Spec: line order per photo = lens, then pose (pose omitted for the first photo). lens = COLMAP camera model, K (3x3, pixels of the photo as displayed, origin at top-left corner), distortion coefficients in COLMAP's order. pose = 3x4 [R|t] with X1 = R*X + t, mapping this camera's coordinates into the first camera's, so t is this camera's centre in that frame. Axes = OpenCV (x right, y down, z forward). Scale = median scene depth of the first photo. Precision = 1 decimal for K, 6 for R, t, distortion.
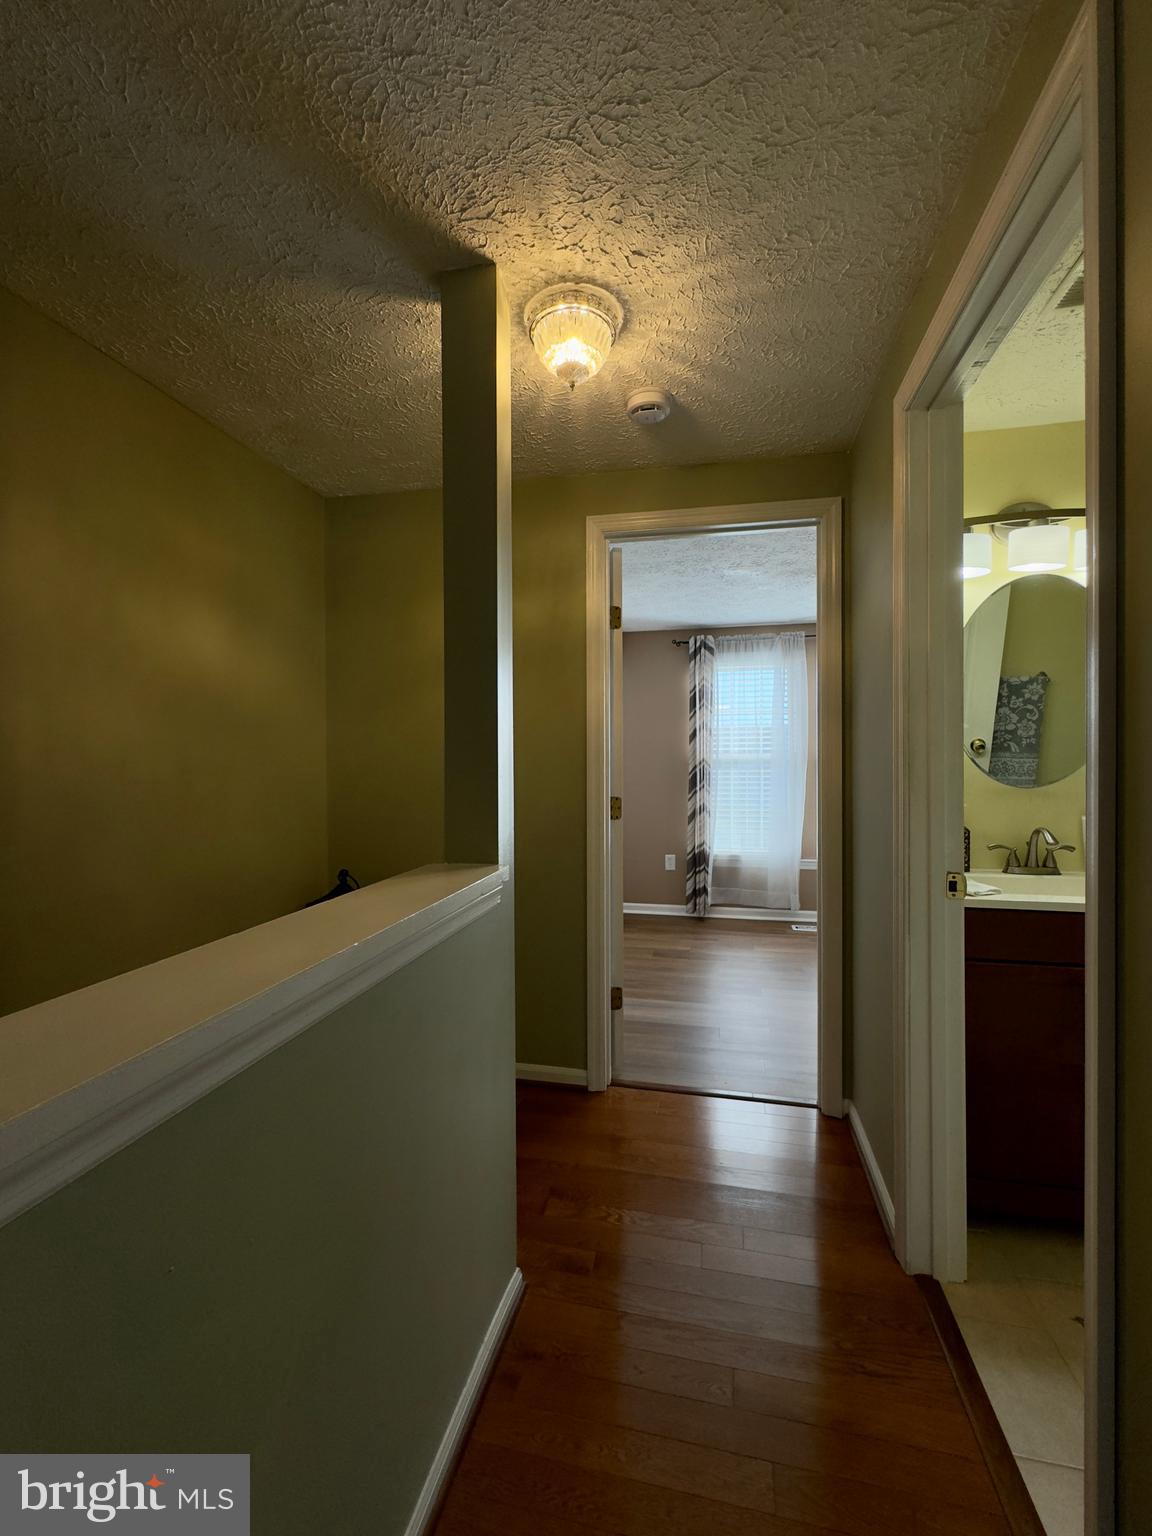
lens RADIAL K [[616.1, 0, 582.9], [0, 616.1, 766.4], [0, 0, 1]] dist [-0.000748, 0.000040]
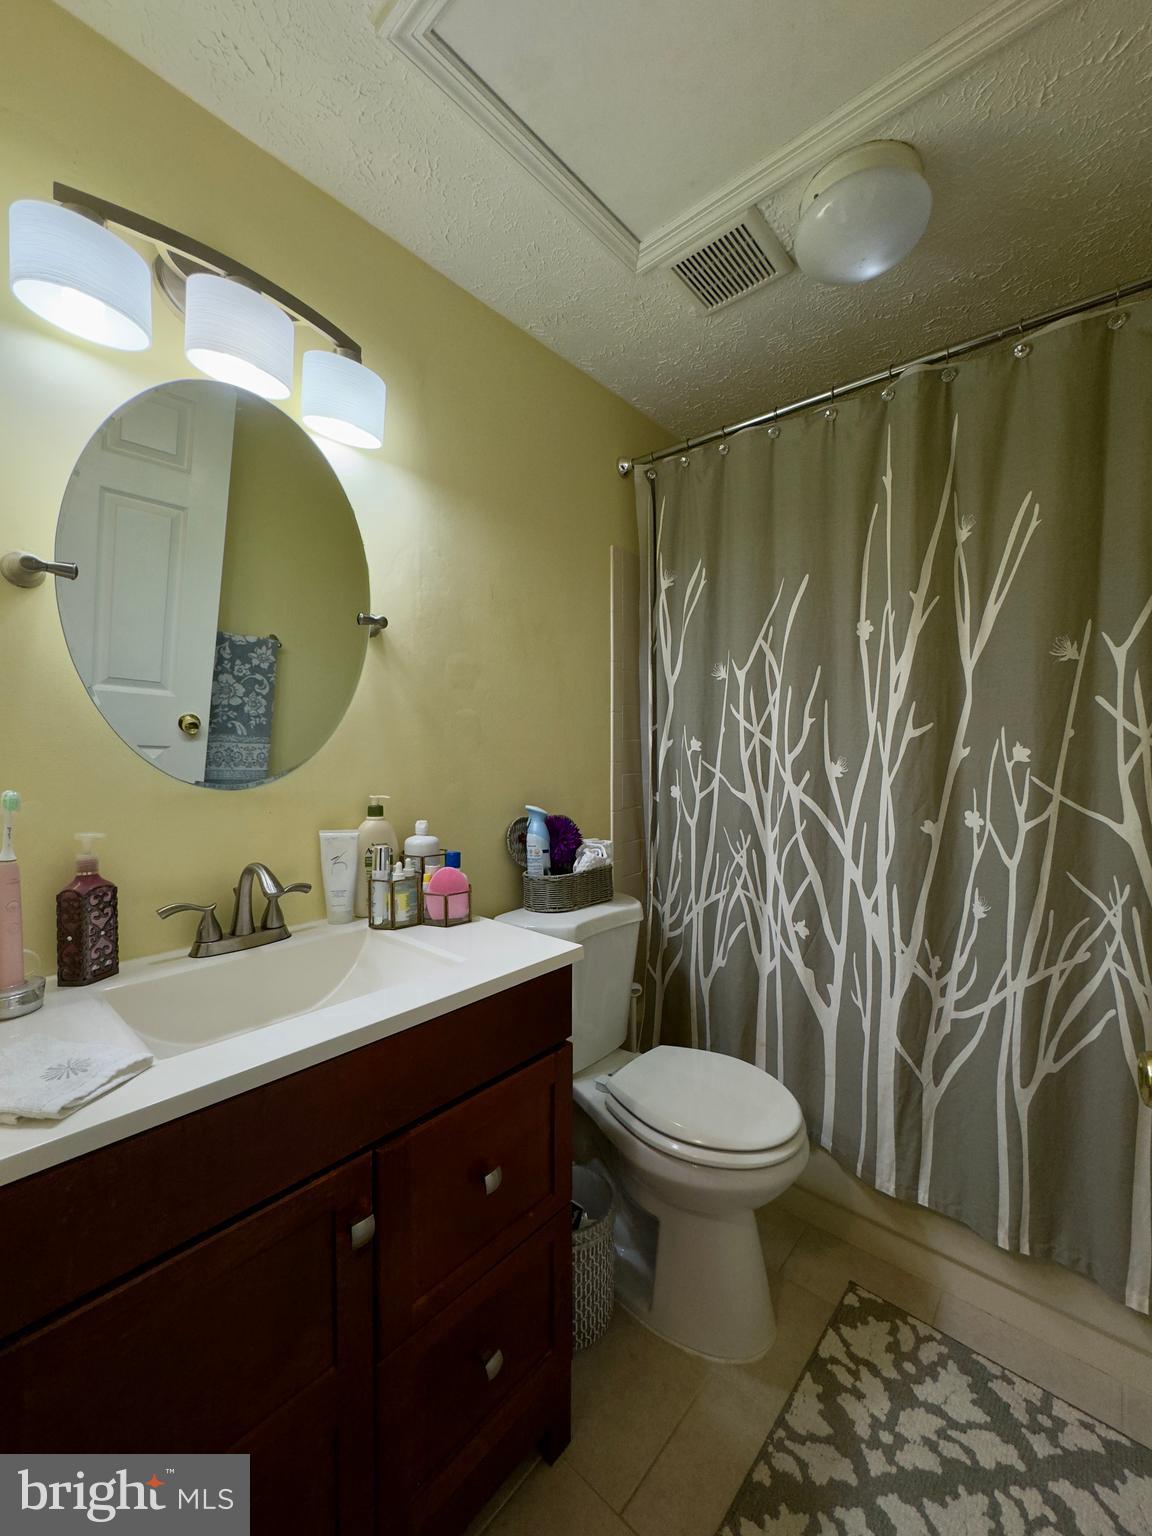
lens RADIAL K [[616.1, 0, 582.9], [0, 616.1, 766.4], [0, 0, 1]] dist [-0.000748, 0.000040]
pose [[0.462877, -0.022296, 0.886142, 0.339208], [0.009802, 0.999751, 0.020034, 0.006579], [-0.886368, -0.000587, 0.462981, 0.420782]]
